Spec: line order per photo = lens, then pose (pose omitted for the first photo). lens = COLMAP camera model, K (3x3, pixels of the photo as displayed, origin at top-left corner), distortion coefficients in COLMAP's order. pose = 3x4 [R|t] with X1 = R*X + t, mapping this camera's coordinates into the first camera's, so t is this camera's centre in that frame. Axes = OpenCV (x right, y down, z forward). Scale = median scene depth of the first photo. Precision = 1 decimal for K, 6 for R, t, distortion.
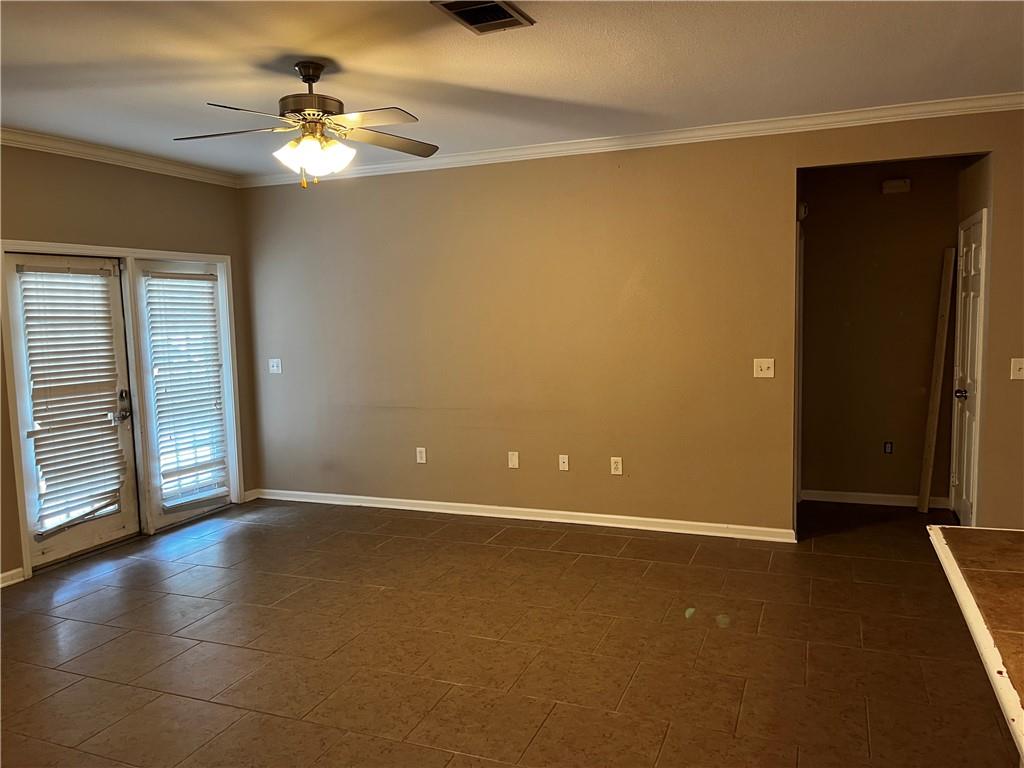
lens RADIAL K [[773.8, 0, 515.0], [0, 773.8, 388.4], [0, 0, 1]] dist [0.081058, -0.123327]
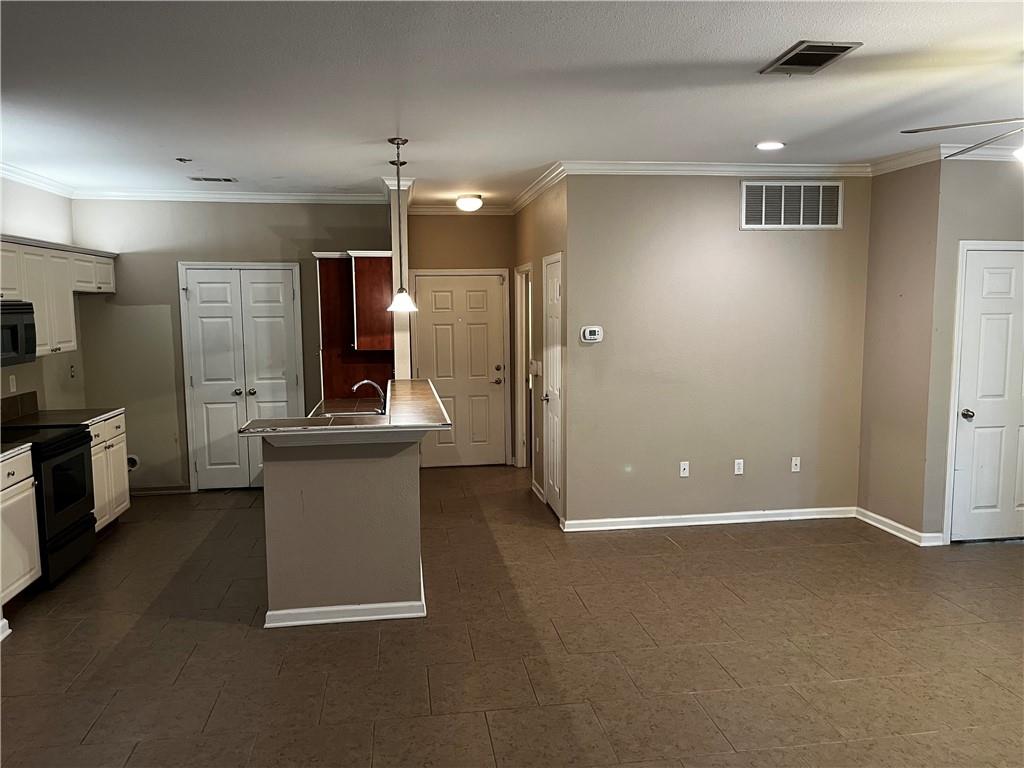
lens RADIAL K [[773.8, 0, 515.0], [0, 773.8, 388.4], [0, 0, 1]] dist [0.081058, -0.123327]
pose [[-0.860457, 0.088363, -0.501802, 0.489893], [-0.022563, 0.977273, 0.210780, -0.136561], [0.509023, 0.192690, -0.838908, 0.976708]]
